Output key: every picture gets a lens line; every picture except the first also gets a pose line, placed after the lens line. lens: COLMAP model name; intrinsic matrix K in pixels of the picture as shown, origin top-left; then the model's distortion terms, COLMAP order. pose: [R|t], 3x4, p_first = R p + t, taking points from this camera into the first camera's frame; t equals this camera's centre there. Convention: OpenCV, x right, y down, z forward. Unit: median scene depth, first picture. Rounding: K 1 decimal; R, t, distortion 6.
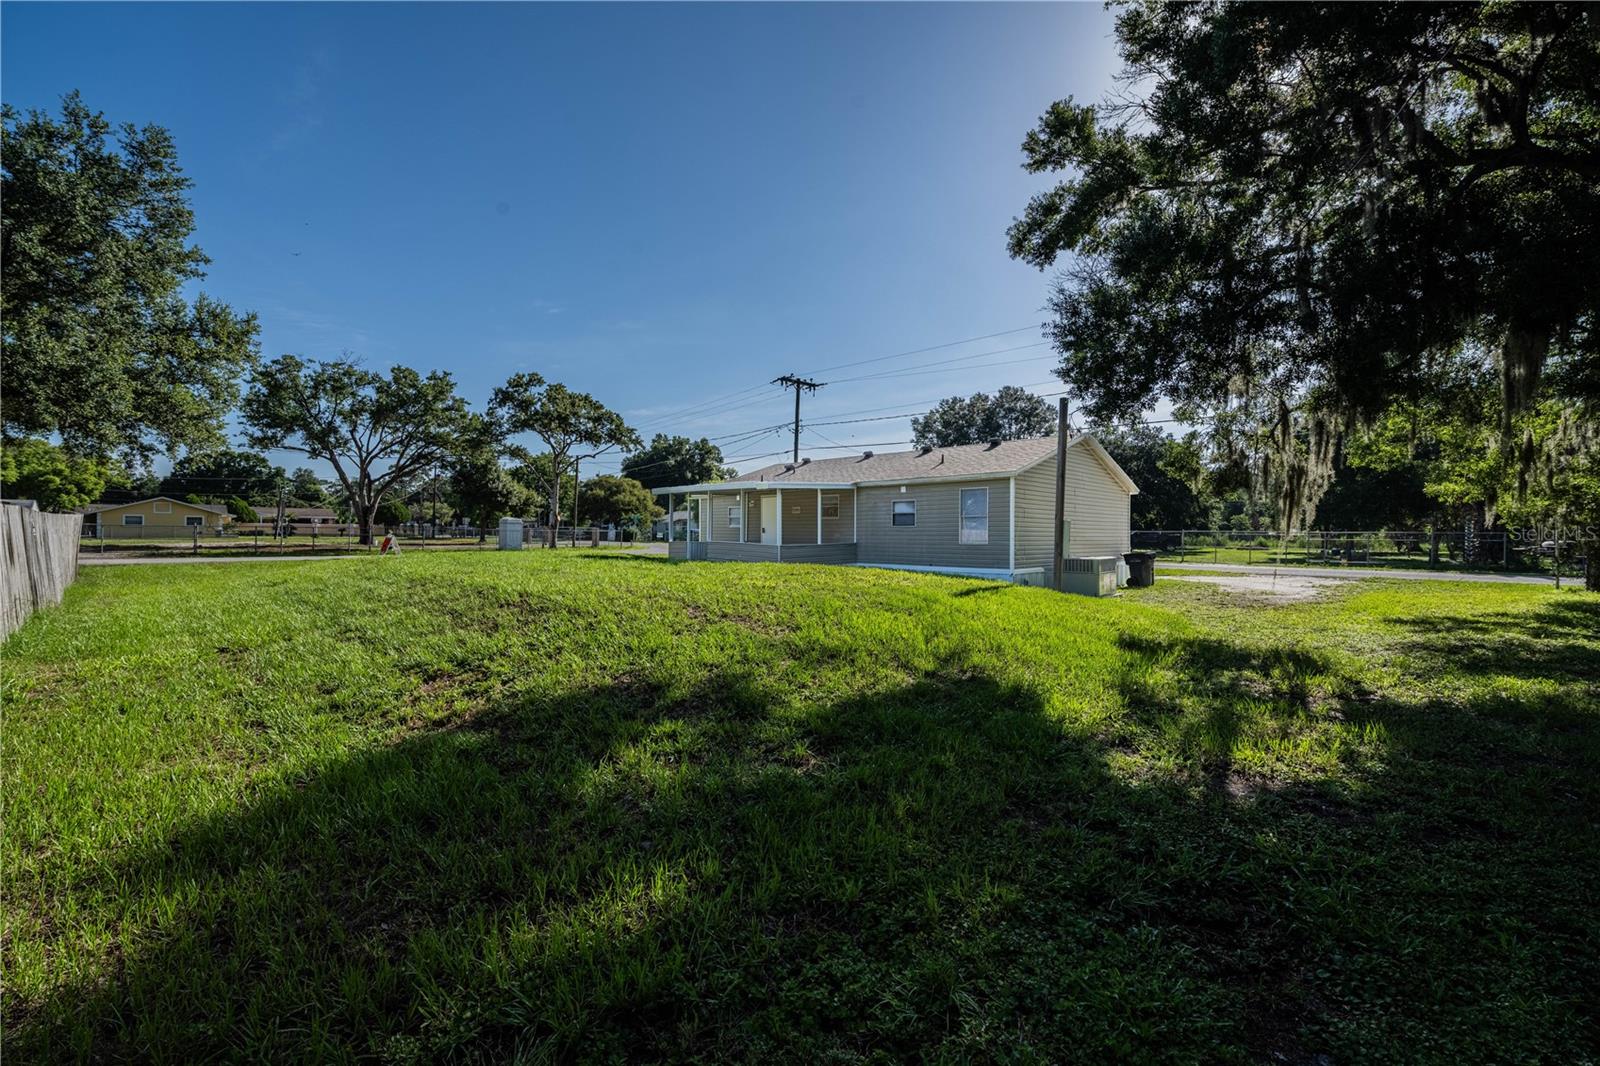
lens RADIAL K [[672.3, 0, 800.0], [0, 672.3, 533.0], [0, 0, 1]] dist [-0.014166, -0.000158]
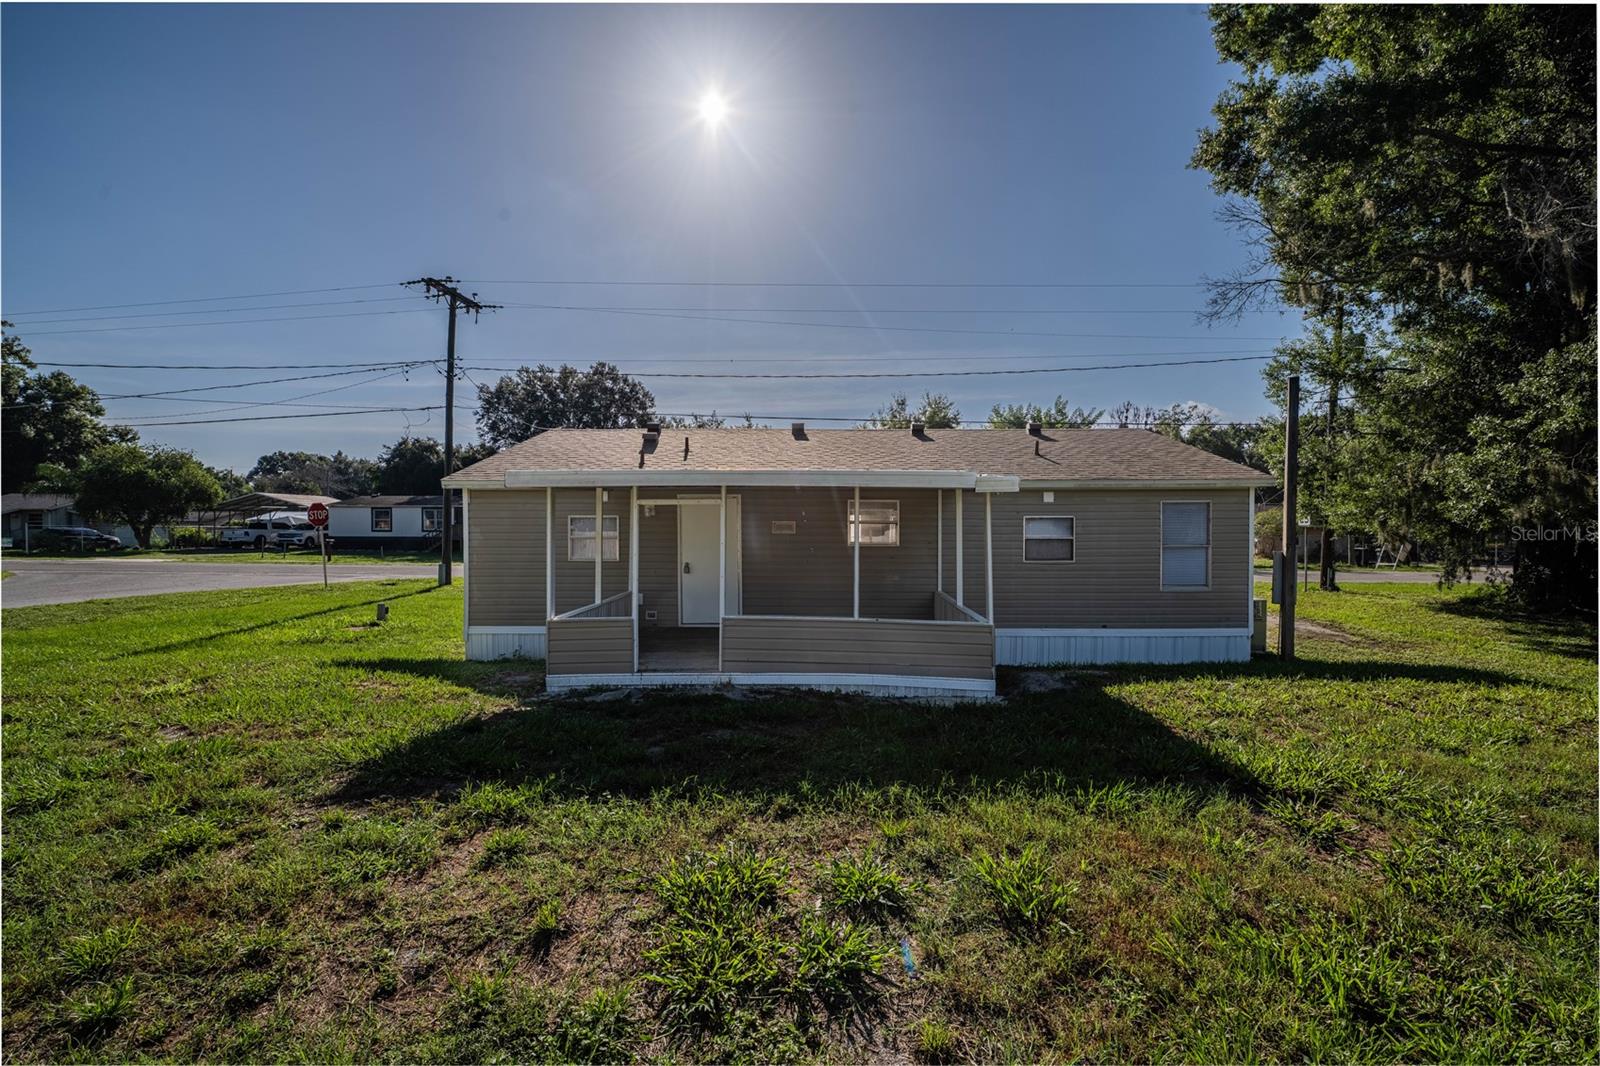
lens RADIAL K [[672.3, 0, 800.0], [0, 672.3, 533.0], [0, 0, 1]] dist [-0.014166, -0.000158]
pose [[0.743252, -0.006862, 0.668977, -0.174095], [-0.004521, 0.999873, 0.015279, -0.020220], [-0.668997, -0.014380, 0.743126, 0.340796]]
